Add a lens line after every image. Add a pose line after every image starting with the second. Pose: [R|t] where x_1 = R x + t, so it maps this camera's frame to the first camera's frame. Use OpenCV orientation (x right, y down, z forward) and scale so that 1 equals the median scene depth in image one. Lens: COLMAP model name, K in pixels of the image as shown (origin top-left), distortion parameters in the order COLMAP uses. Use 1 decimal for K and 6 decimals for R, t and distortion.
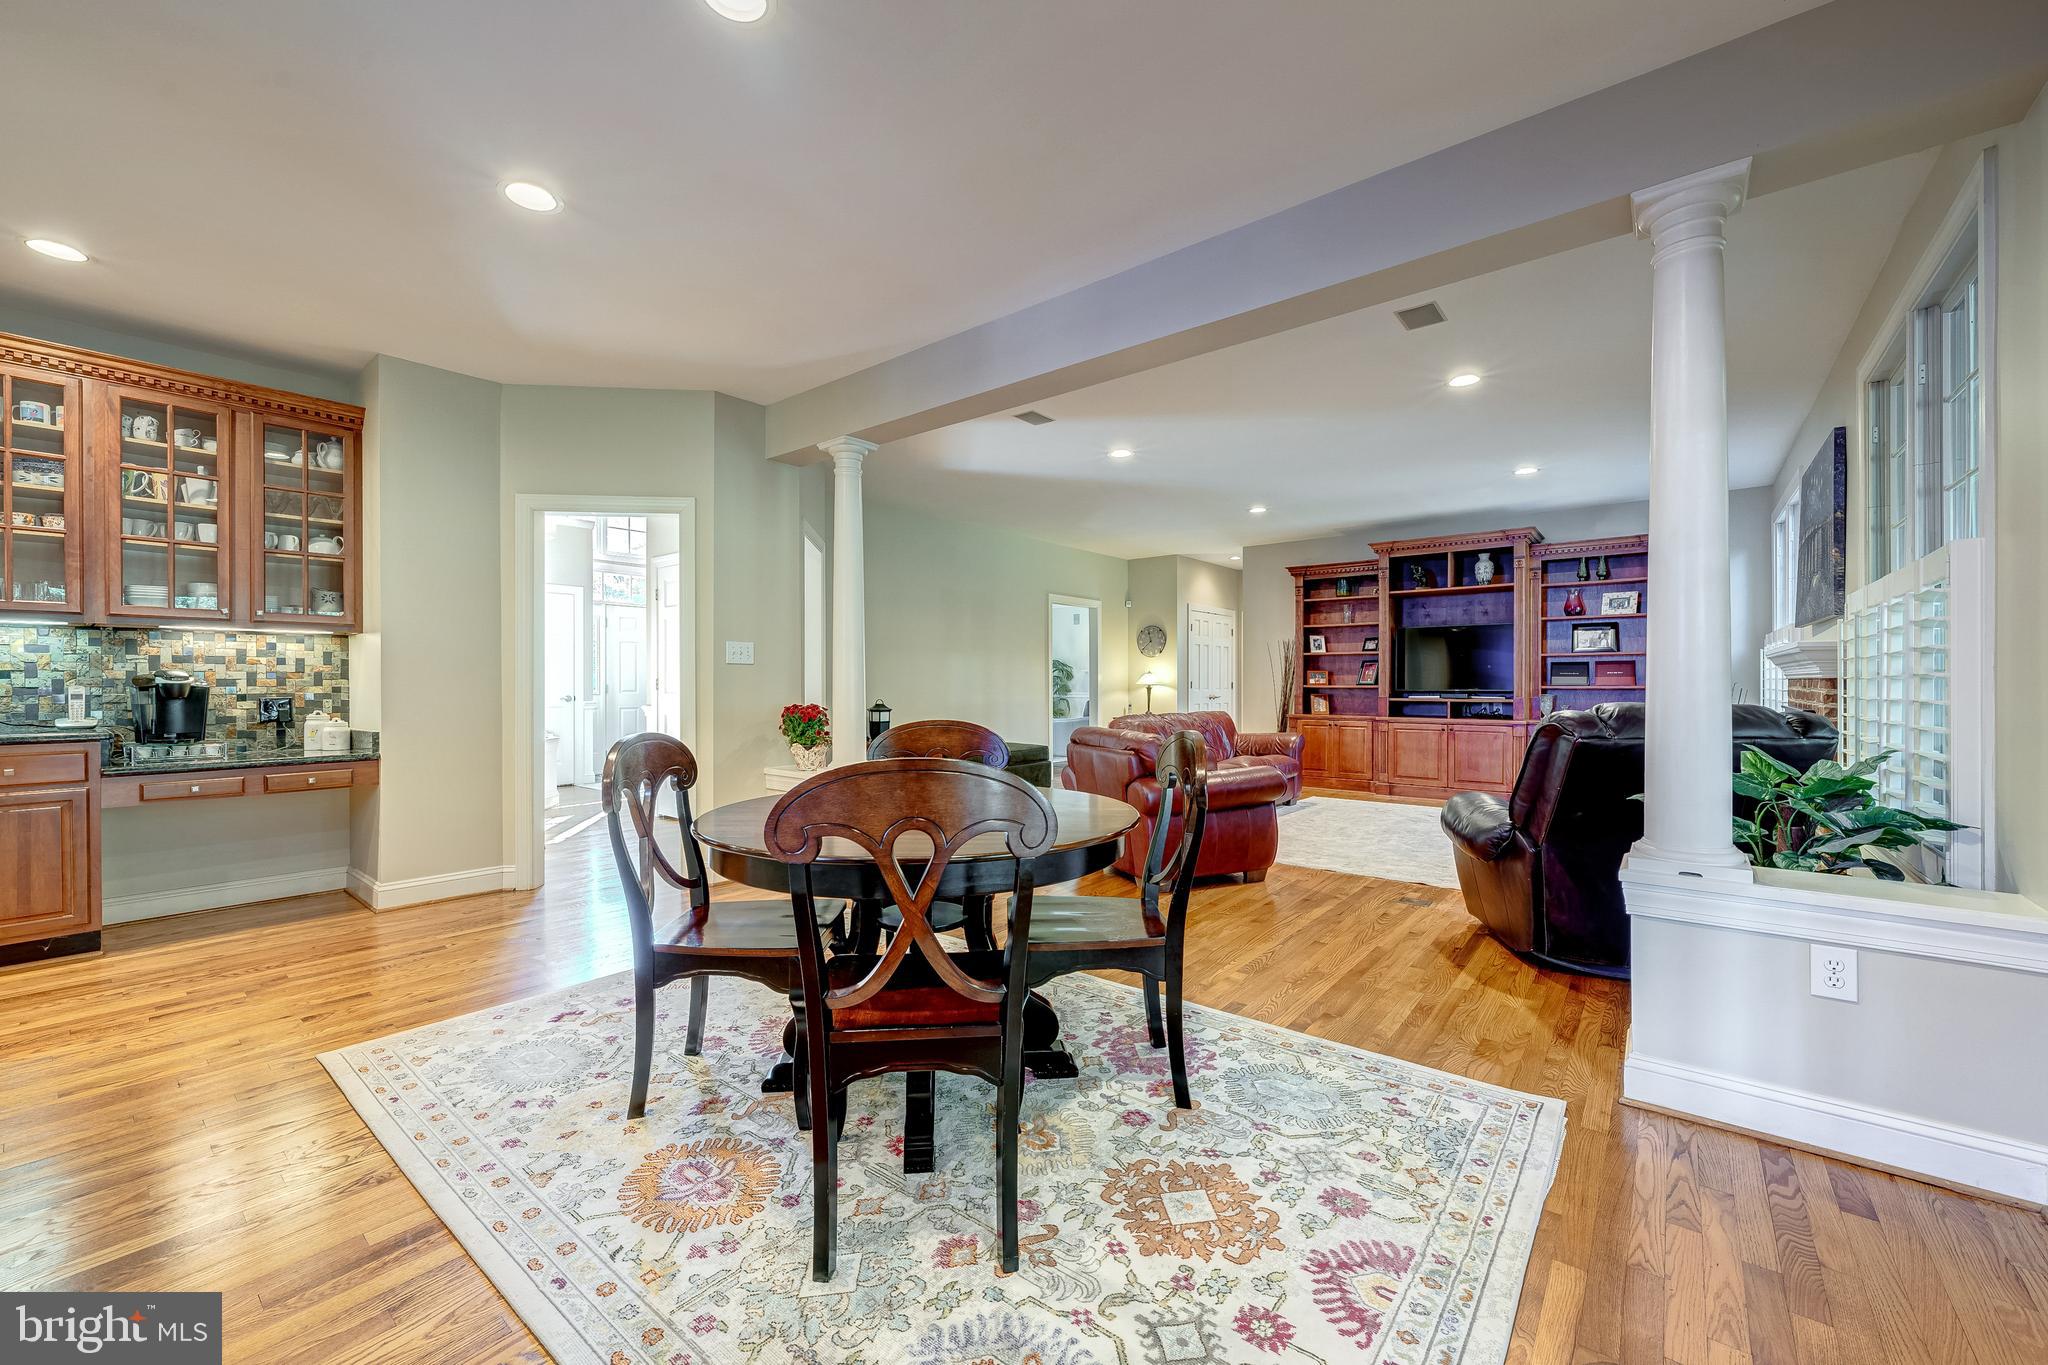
lens RADIAL K [[796.2, 0, 1000.3], [0, 796.2, 683.4], [0, 0, 1]] dist [-0.006545, 0.000418]
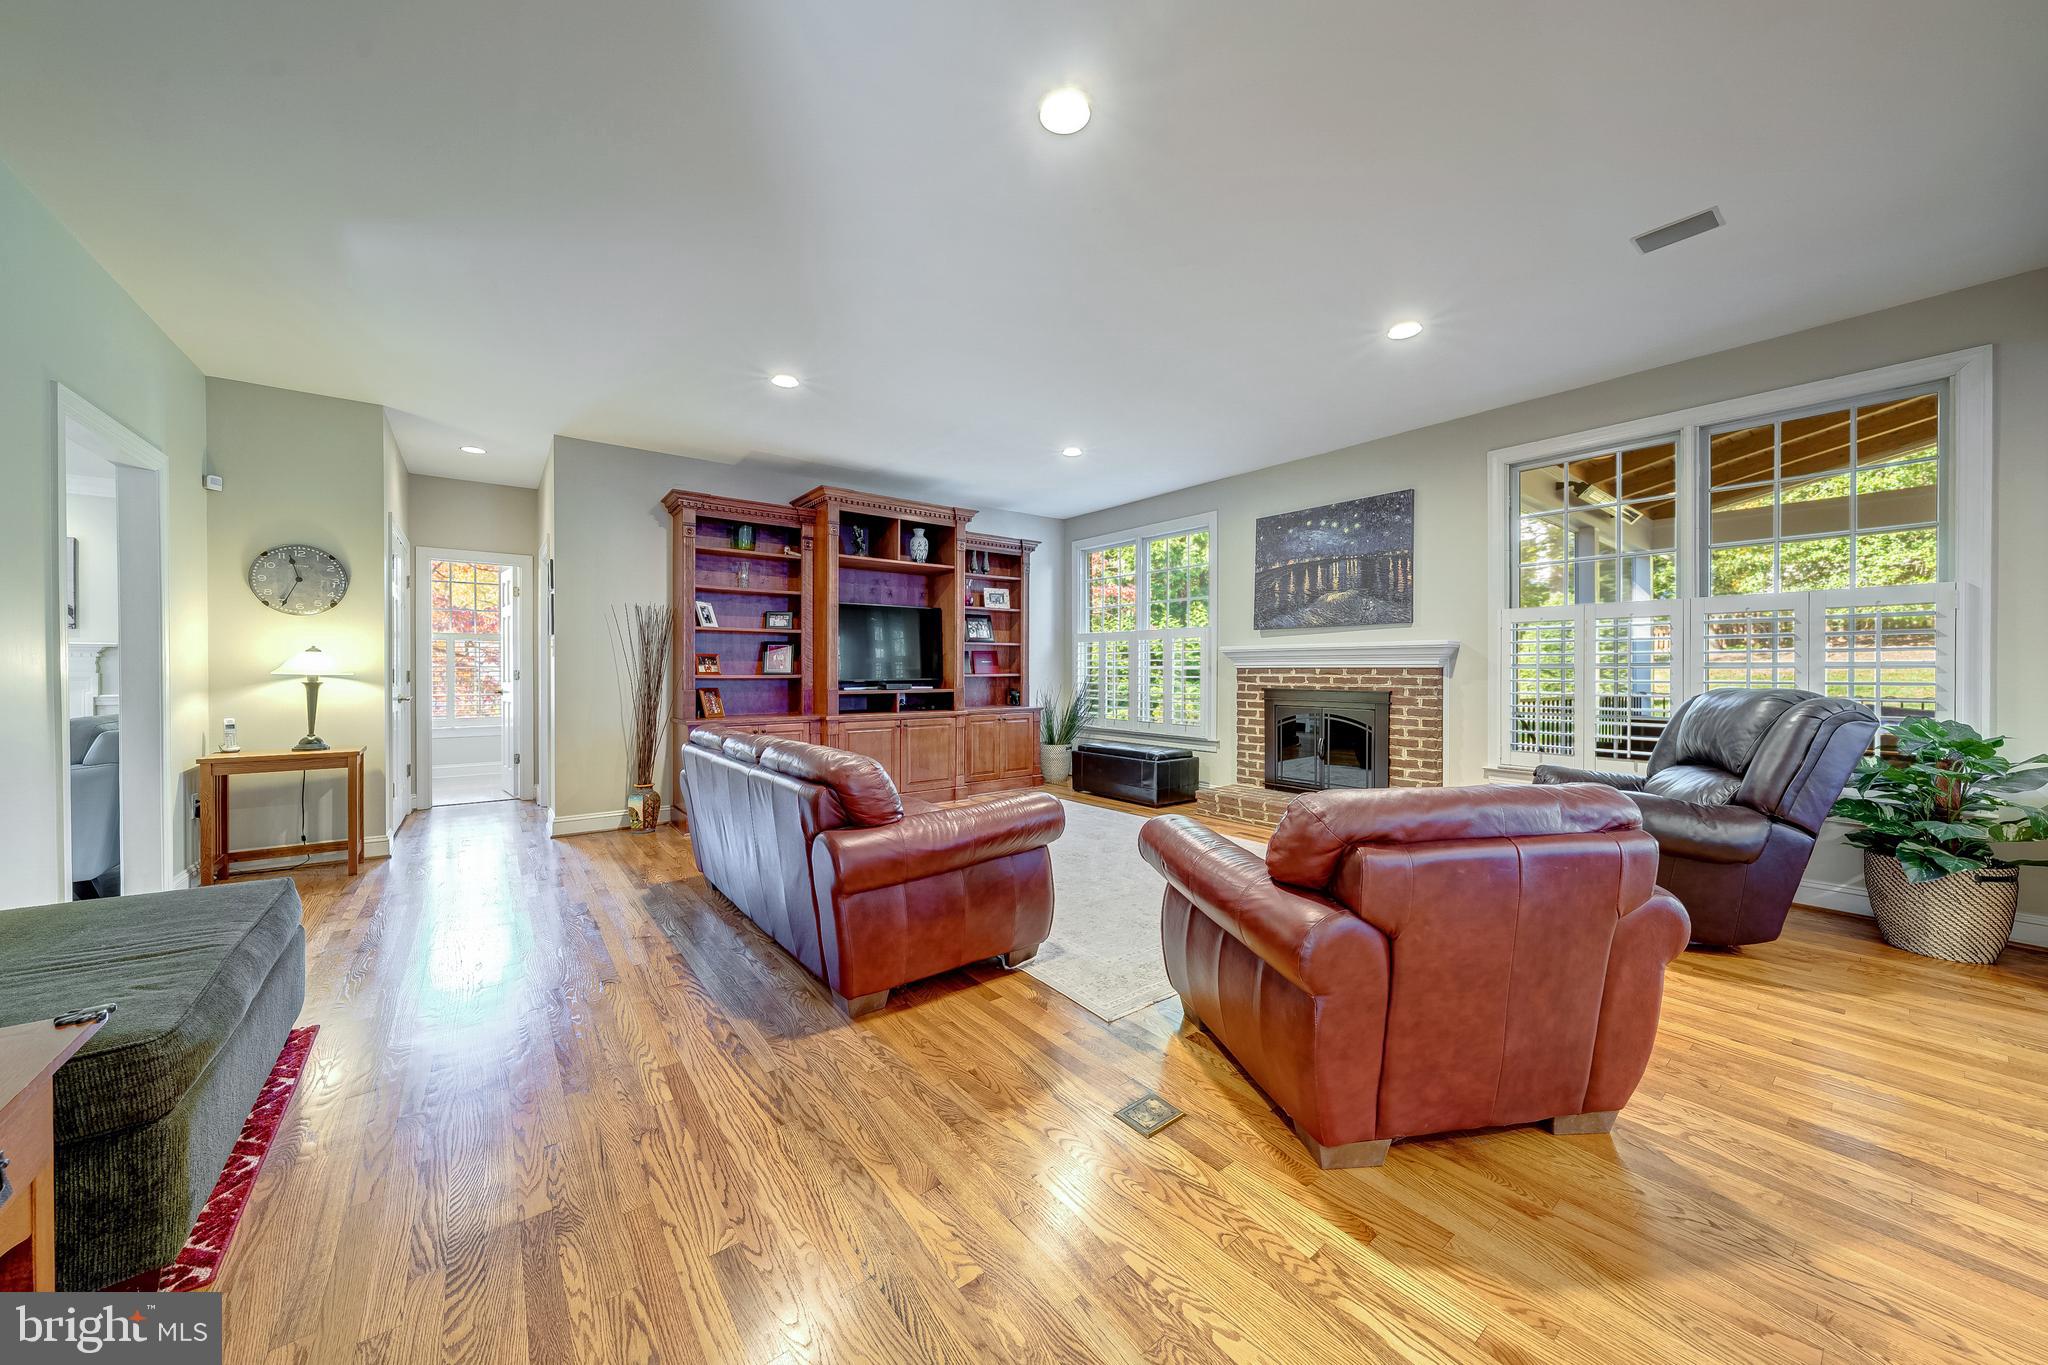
lens RADIAL K [[700.8, 0, 1026.2], [0, 700.8, 678.0], [0, 0, 1]] dist [-0.000439, 0.000501]
pose [[0.206691, -0.007138, 0.978380, -0.150900], [0.003943, 0.999971, 0.006462, 0.002451], [-0.978398, 0.002522, 0.206713, 0.715913]]
